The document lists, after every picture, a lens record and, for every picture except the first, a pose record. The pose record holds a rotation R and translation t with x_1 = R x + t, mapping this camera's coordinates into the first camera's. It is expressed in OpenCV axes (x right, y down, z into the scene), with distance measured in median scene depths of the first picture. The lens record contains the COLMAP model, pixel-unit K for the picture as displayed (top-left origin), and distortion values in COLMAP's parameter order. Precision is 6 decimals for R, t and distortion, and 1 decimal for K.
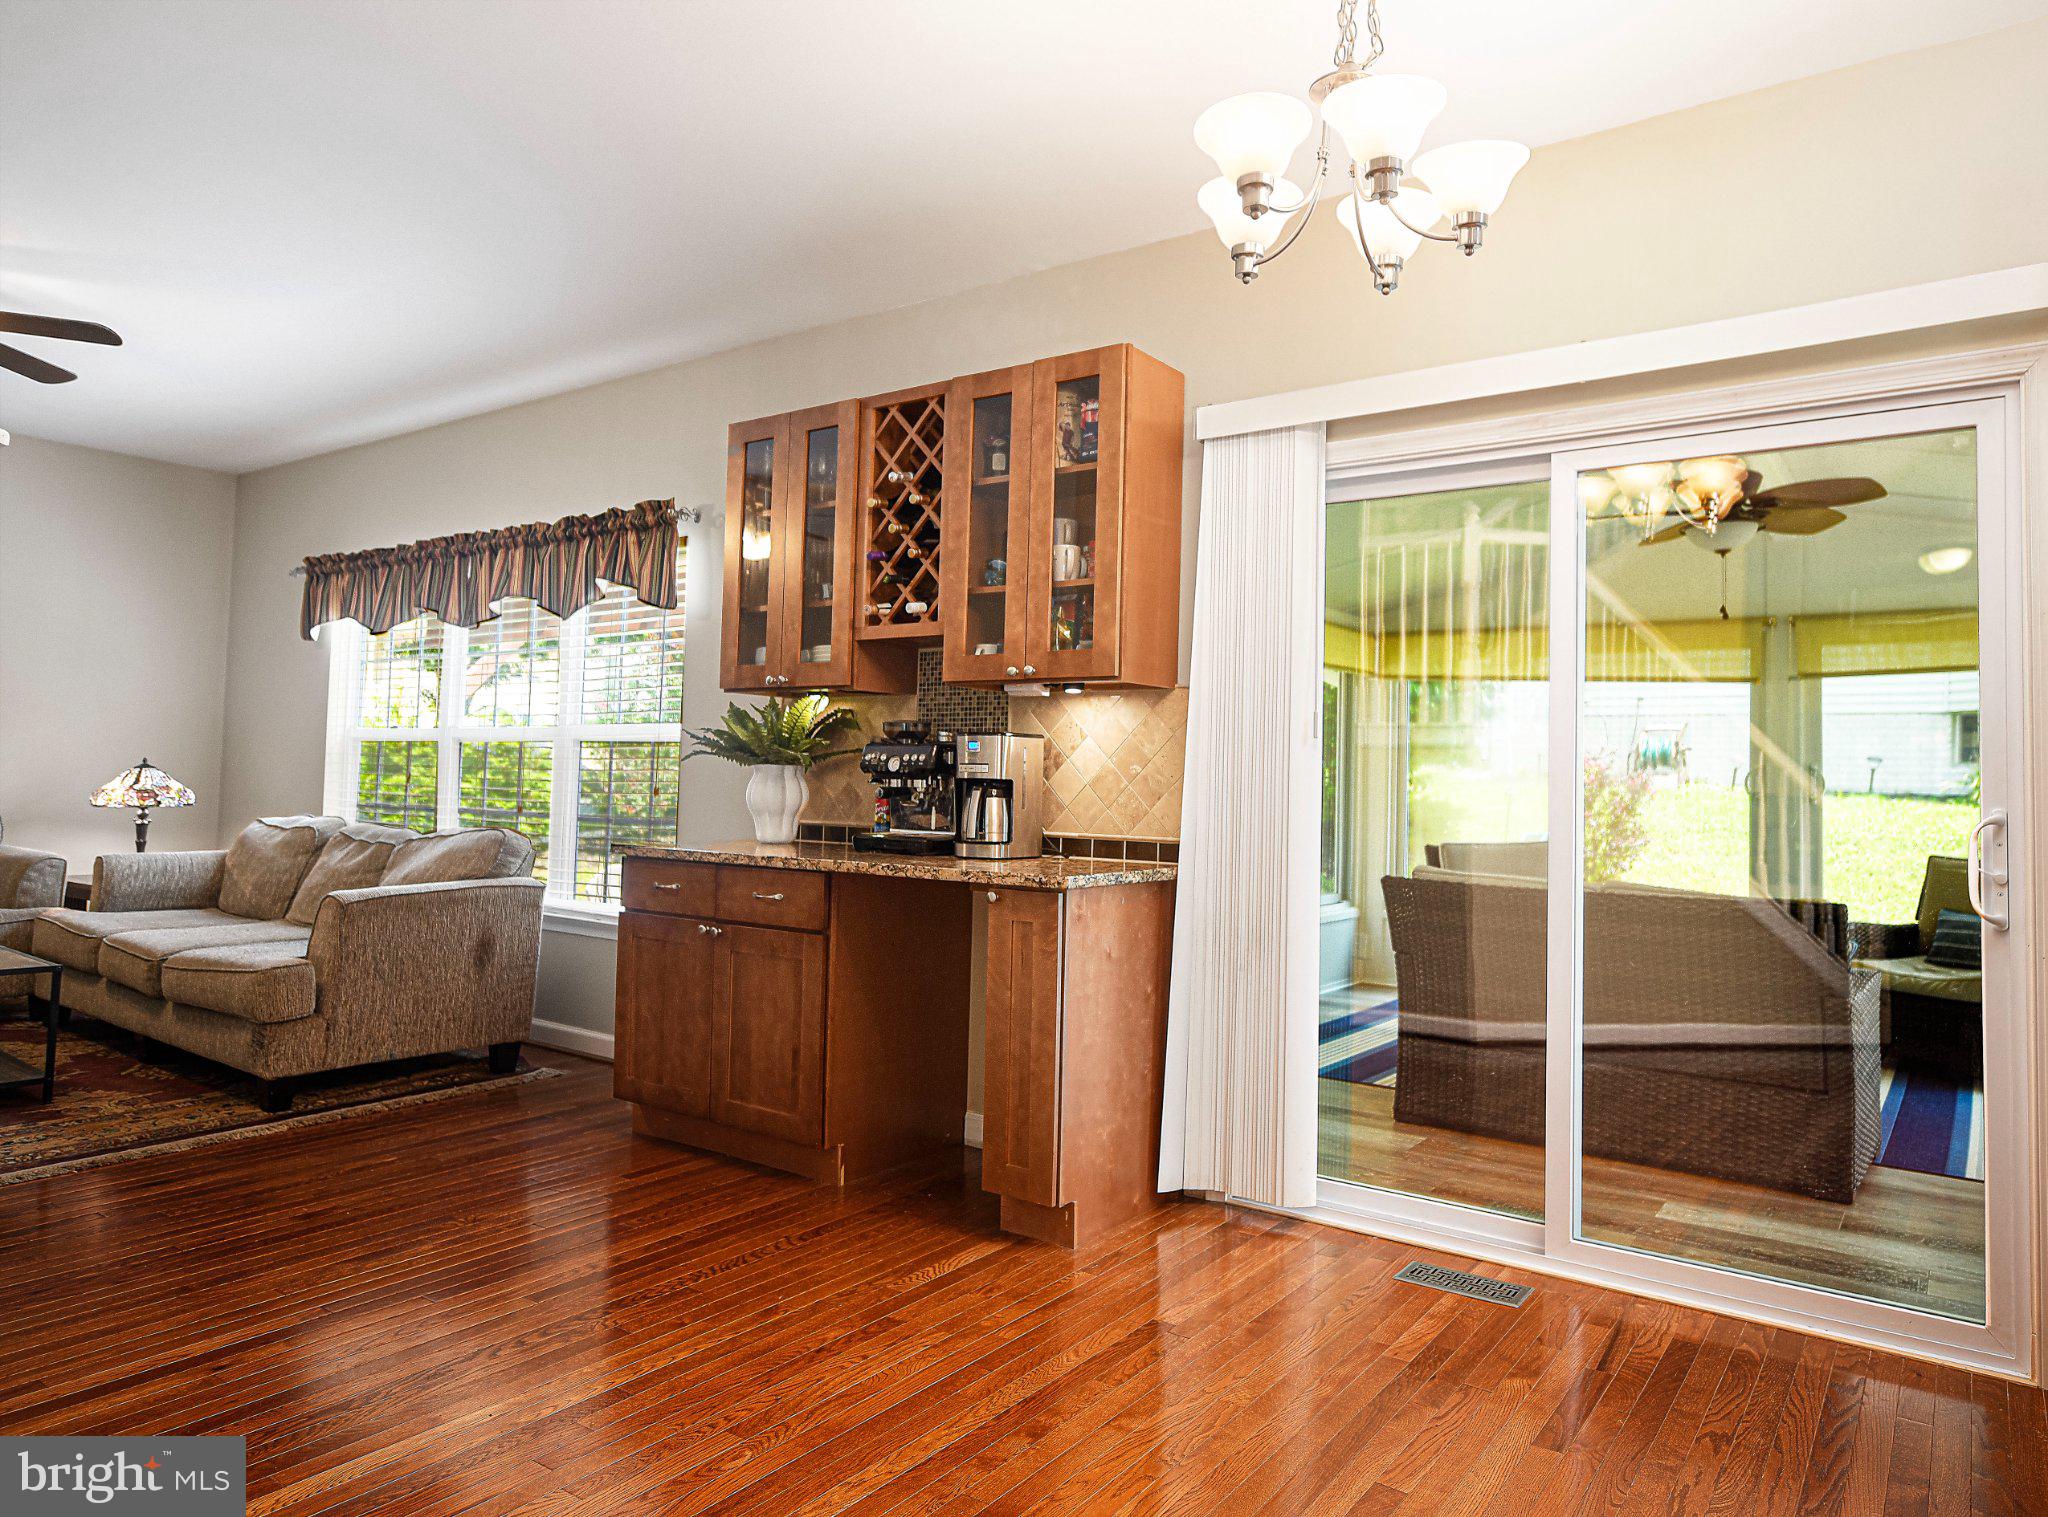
lens RADIAL K [[1291.6, 0, 1100.2], [0, 1291.6, 726.2], [0, 0, 1]] dist [0.005598, 0.000747]
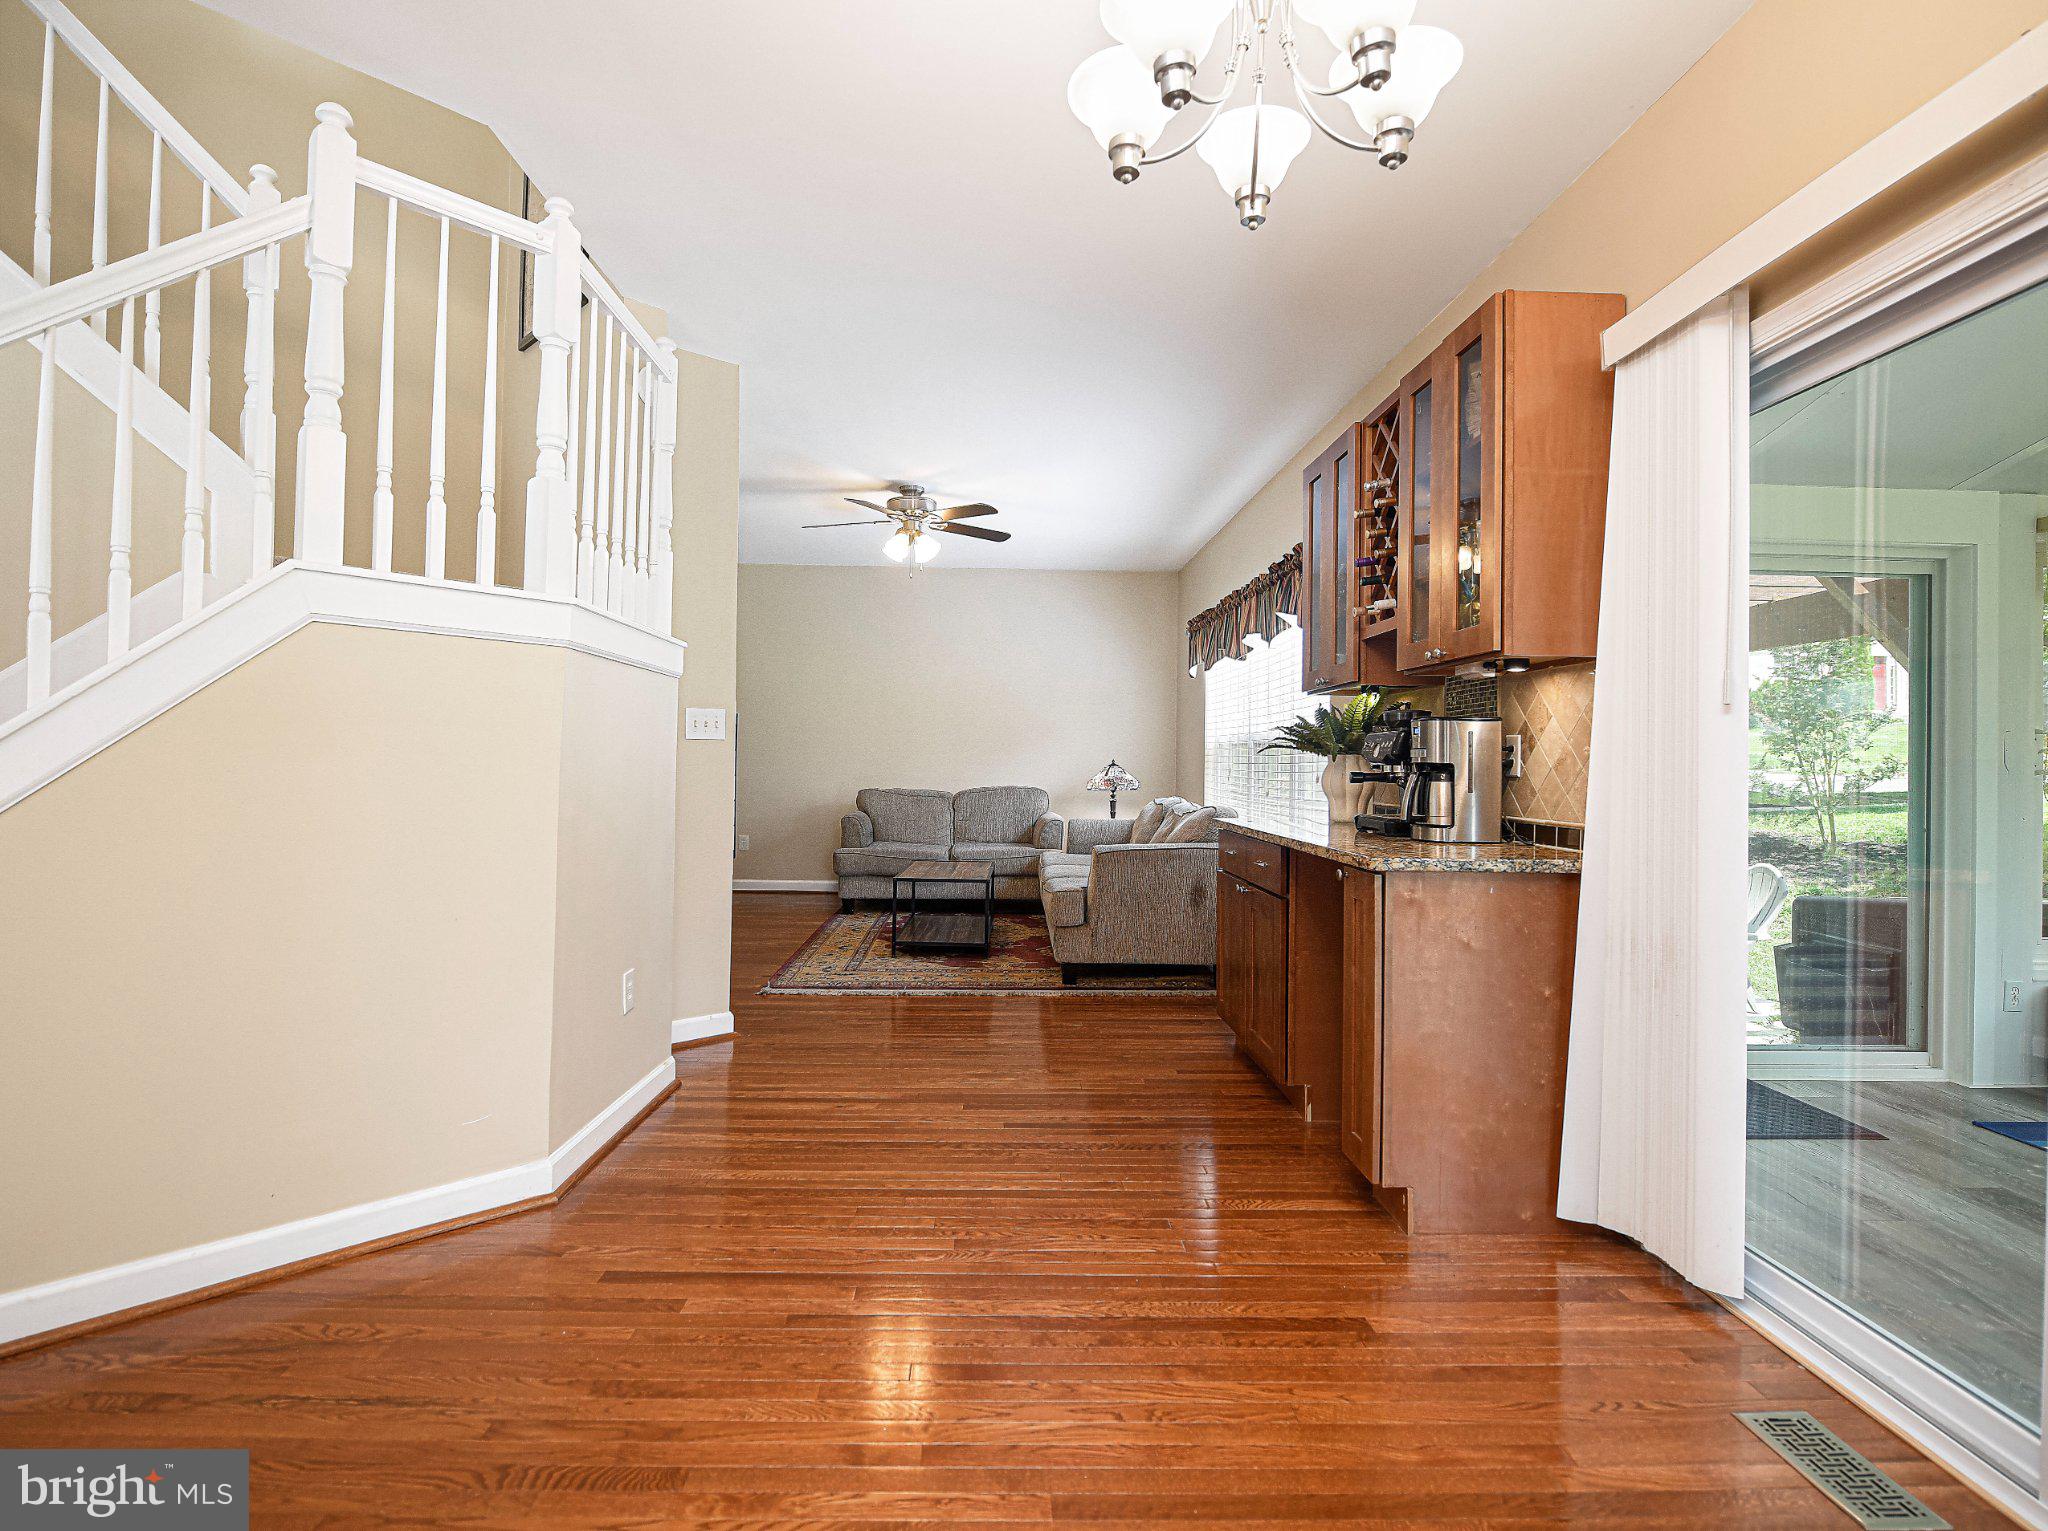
lens RADIAL K [[1043.3, 0, 1017.5], [0, 1043.3, 754.6], [0, 0, 1]] dist [-0.004079, -0.000586]
pose [[0.577961, -0.022447, -0.815756, 0.376813], [0.039402, 0.999223, 0.000421, 0.019885], [0.815113, -0.032385, 0.578396, 0.248193]]
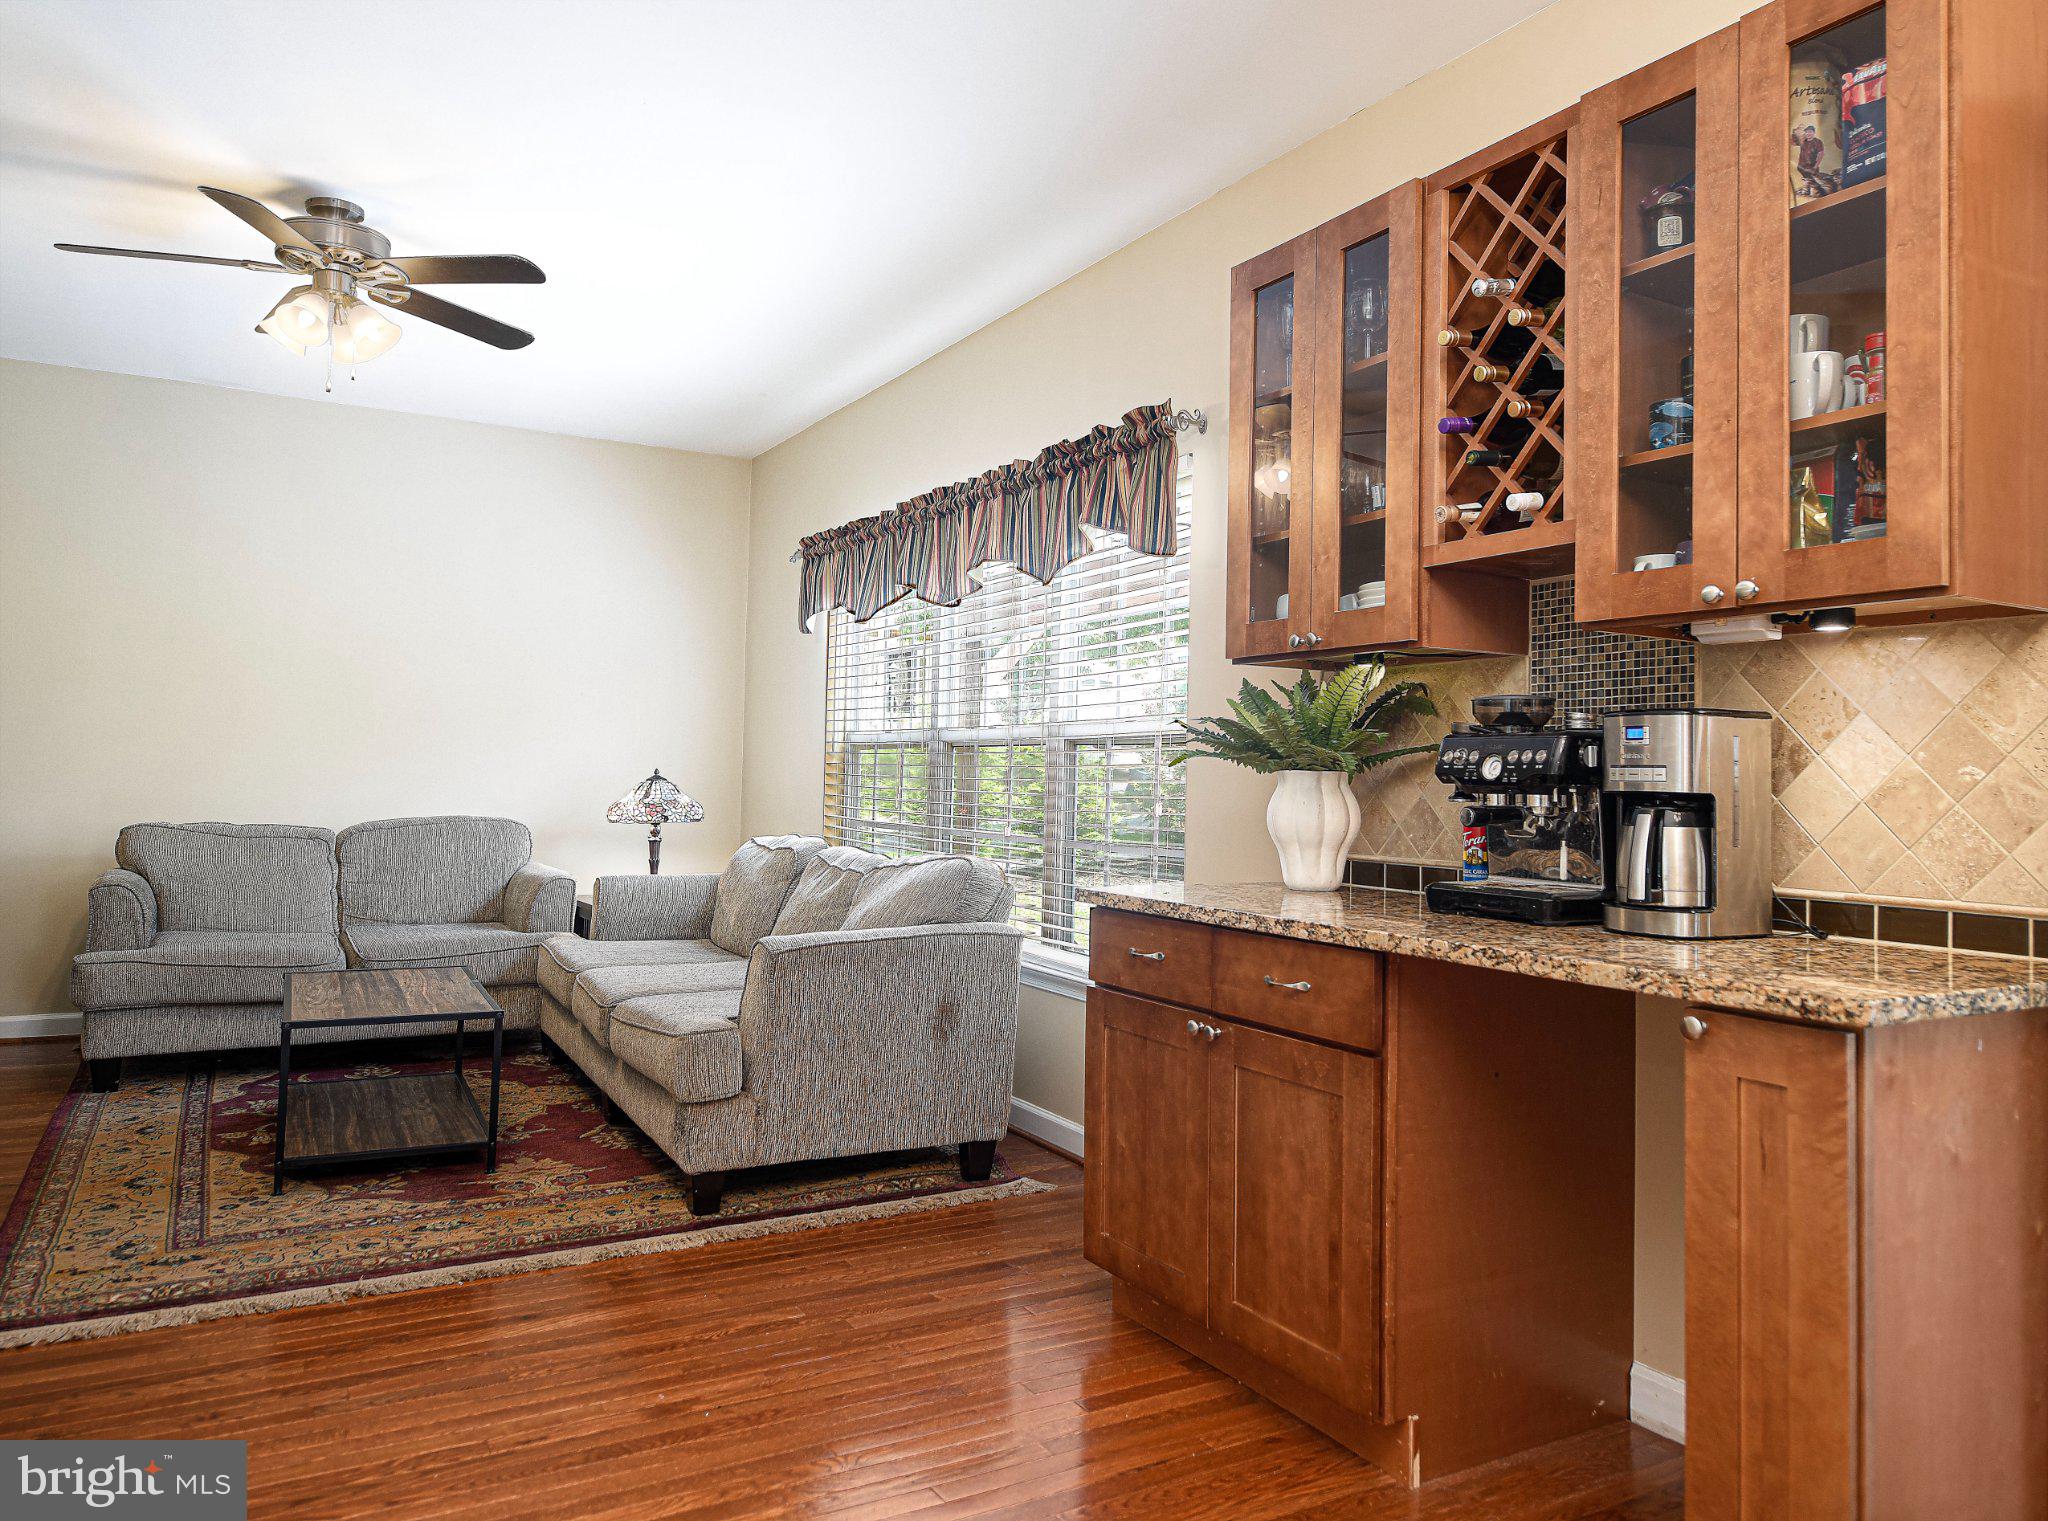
lens RADIAL K [[1438.5, 0, 1088.6], [0, 1438.5, 724.1], [0, 0, 1]] dist [-0.000137, -0.002991]
pose [[0.906550, -0.021682, -0.421541, -0.048141], [0.020272, 0.999764, -0.007827, 0.010517], [0.421611, -0.001450, 0.906776, 0.319797]]
